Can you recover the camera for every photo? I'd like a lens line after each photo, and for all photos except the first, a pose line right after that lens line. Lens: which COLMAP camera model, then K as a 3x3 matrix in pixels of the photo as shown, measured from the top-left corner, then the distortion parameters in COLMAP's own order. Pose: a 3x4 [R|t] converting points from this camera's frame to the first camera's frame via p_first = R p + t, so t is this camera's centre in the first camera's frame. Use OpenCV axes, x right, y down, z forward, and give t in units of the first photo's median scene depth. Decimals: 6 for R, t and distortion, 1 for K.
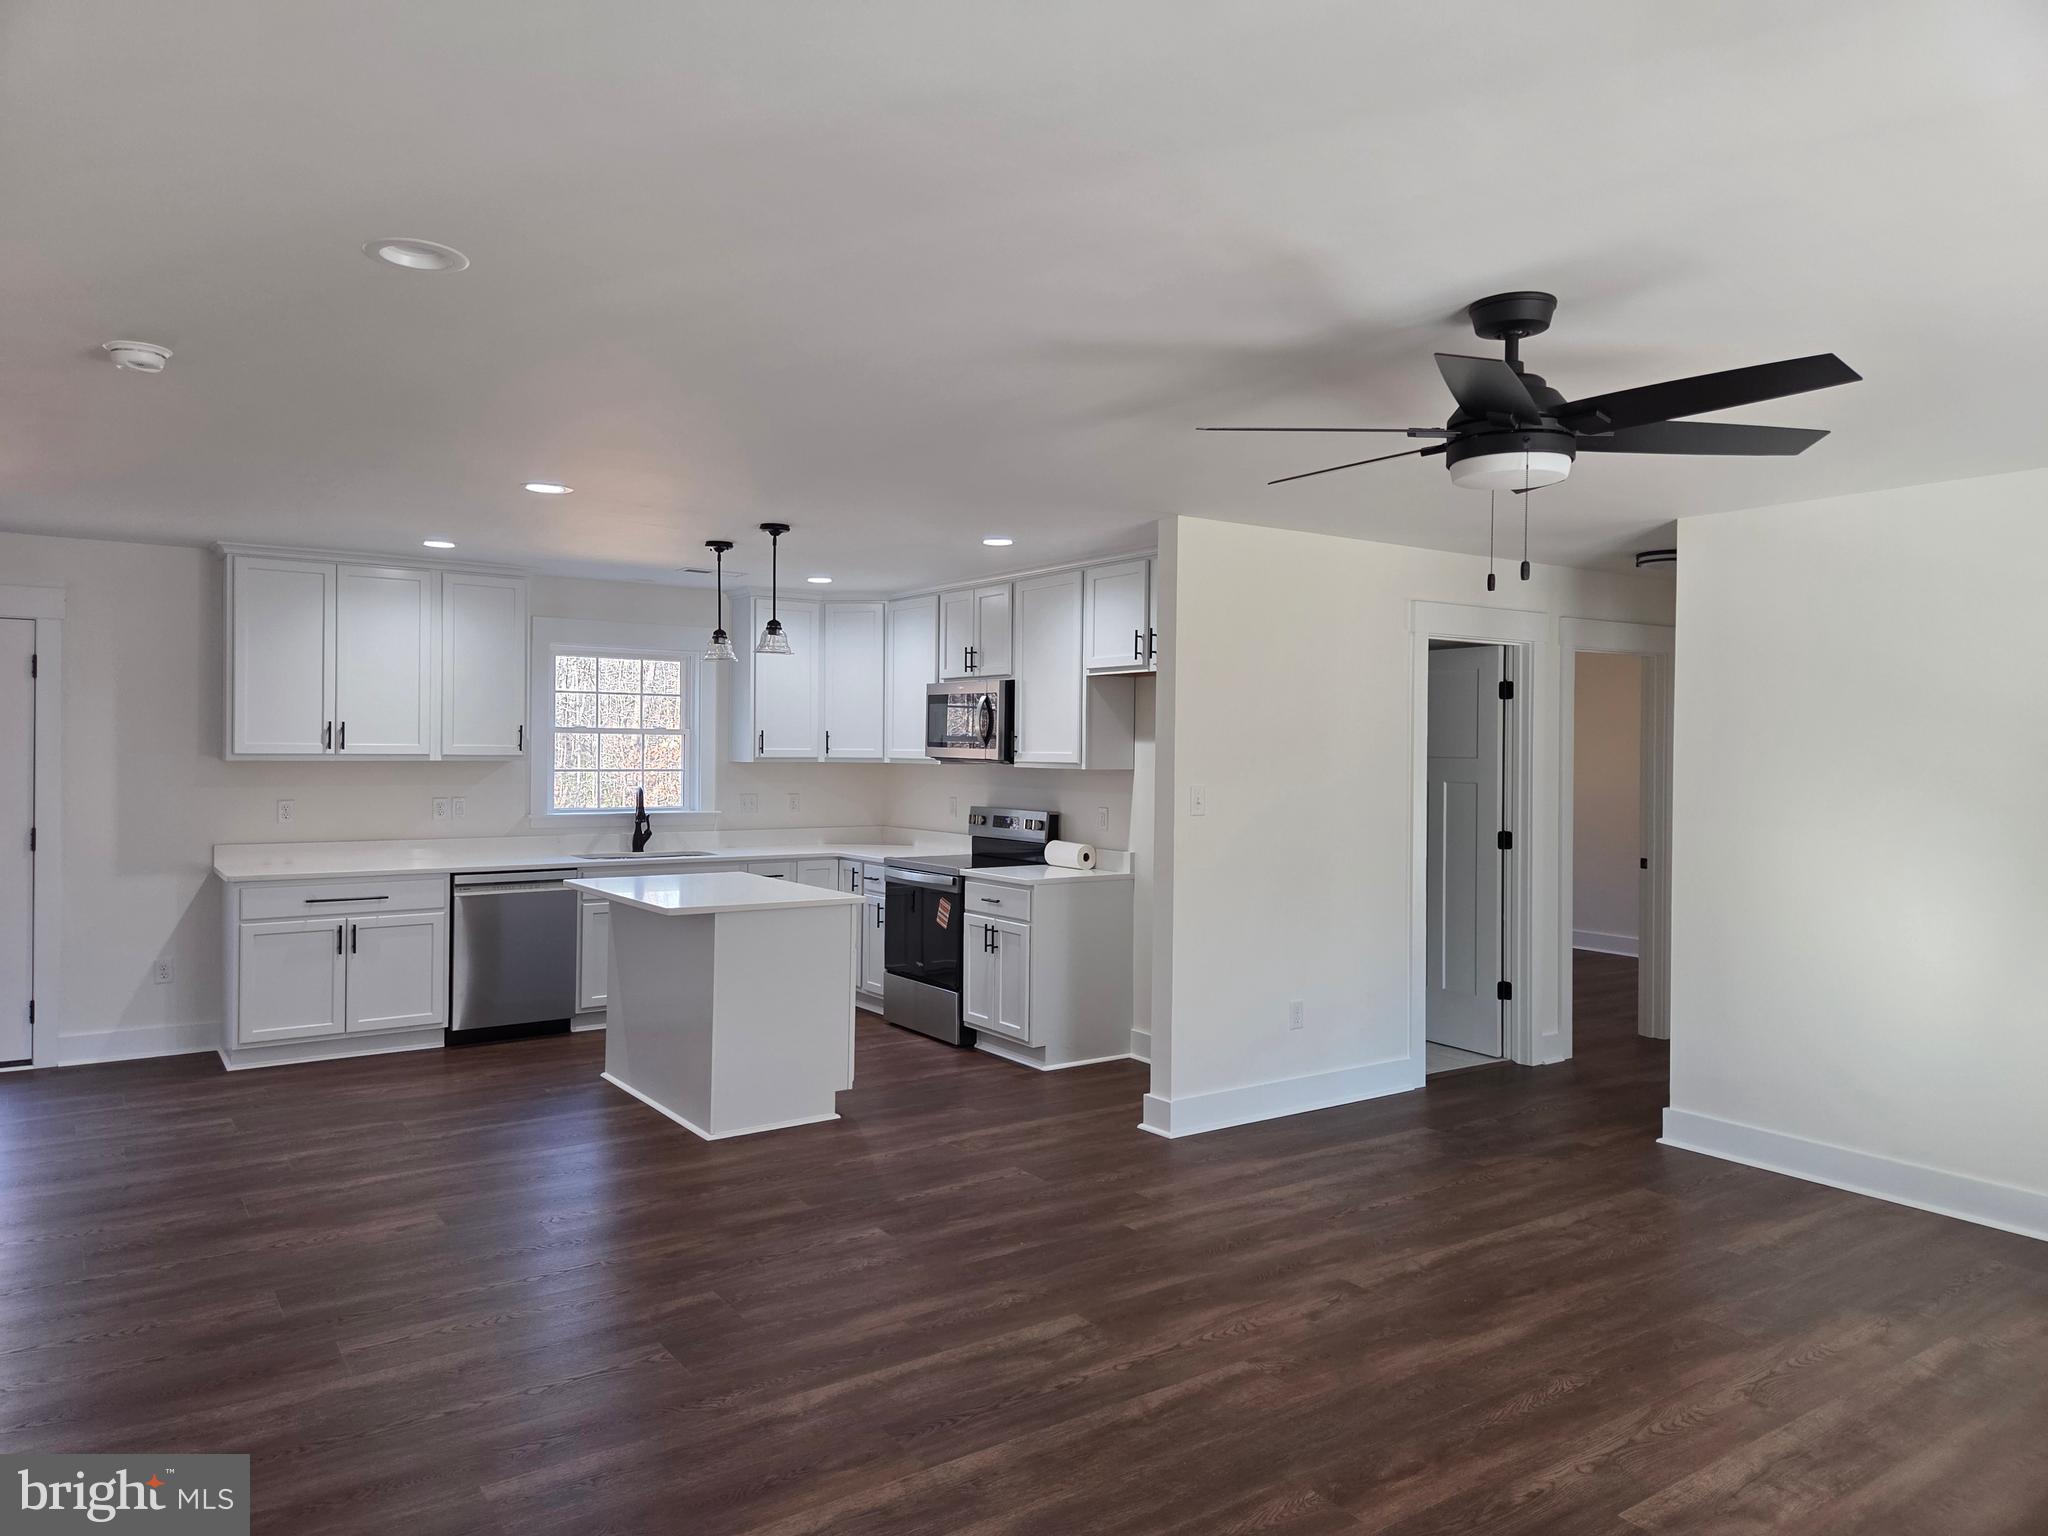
lens RADIAL K [[1357.8, 0, 1035.0], [0, 1357.8, 763.5], [0, 0, 1]] dist [0.061257, -0.009464]
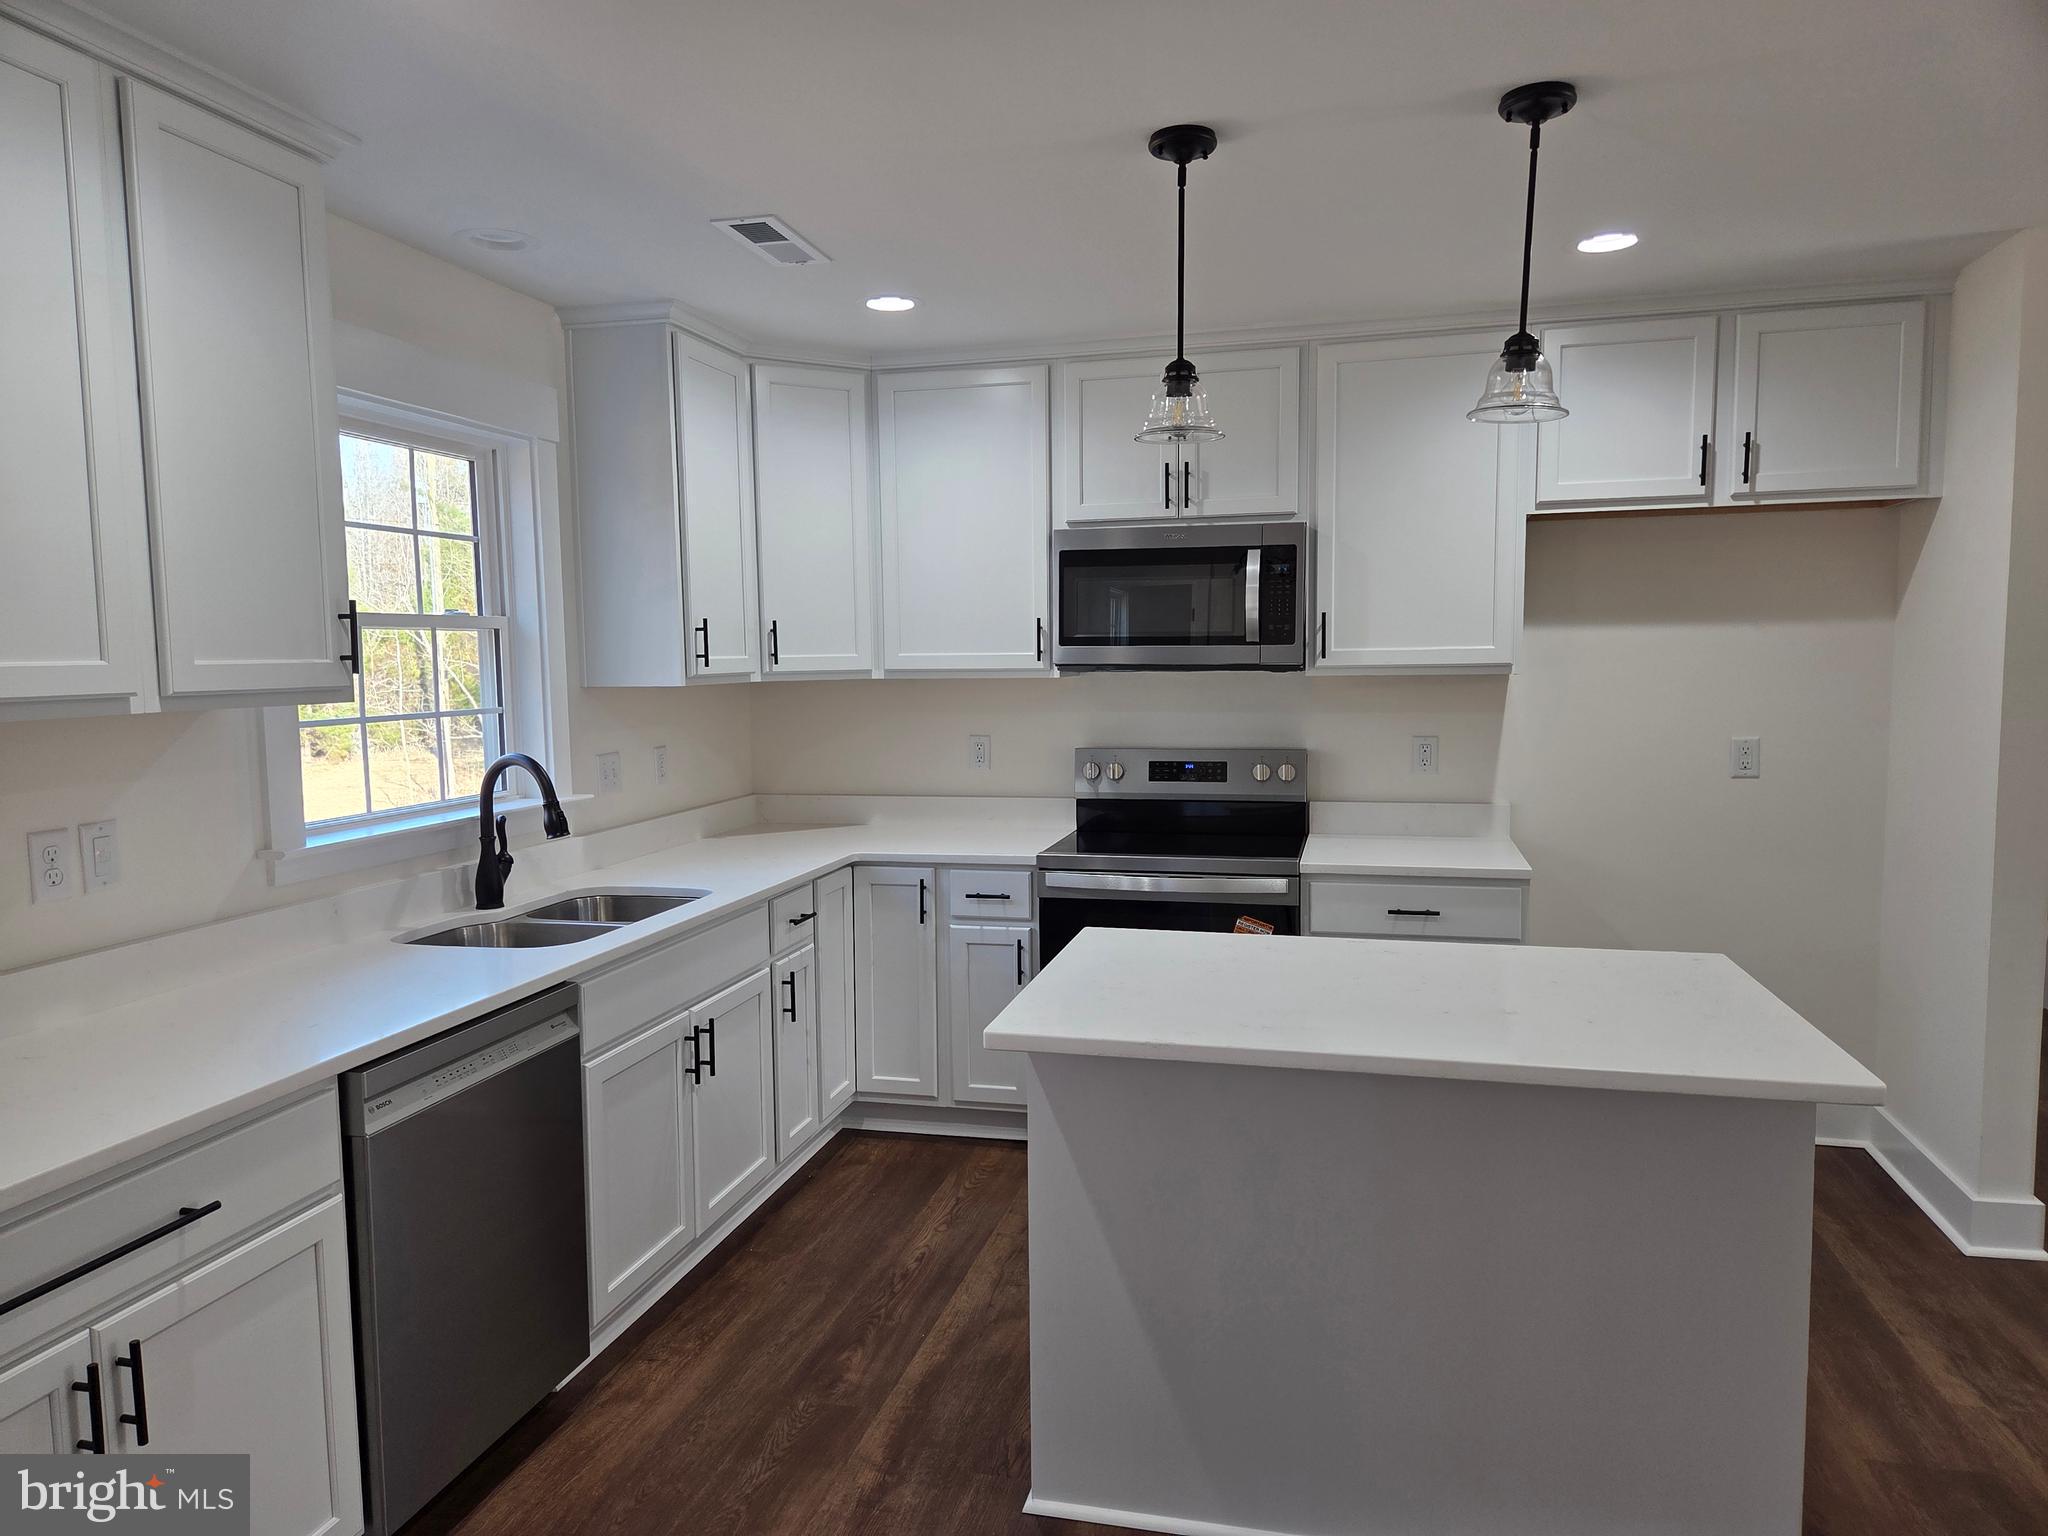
lens RADIAL K [[1357.8, 0, 1020.8], [0, 1357.8, 771.6], [0, 0, 1]] dist [0.061257, -0.009464]
pose [[0.764029, -0.079566, 0.640257, -0.444056], [0.031910, 0.995812, 0.085674, -0.009327], [-0.644393, -0.045027, 0.763368, 0.577642]]
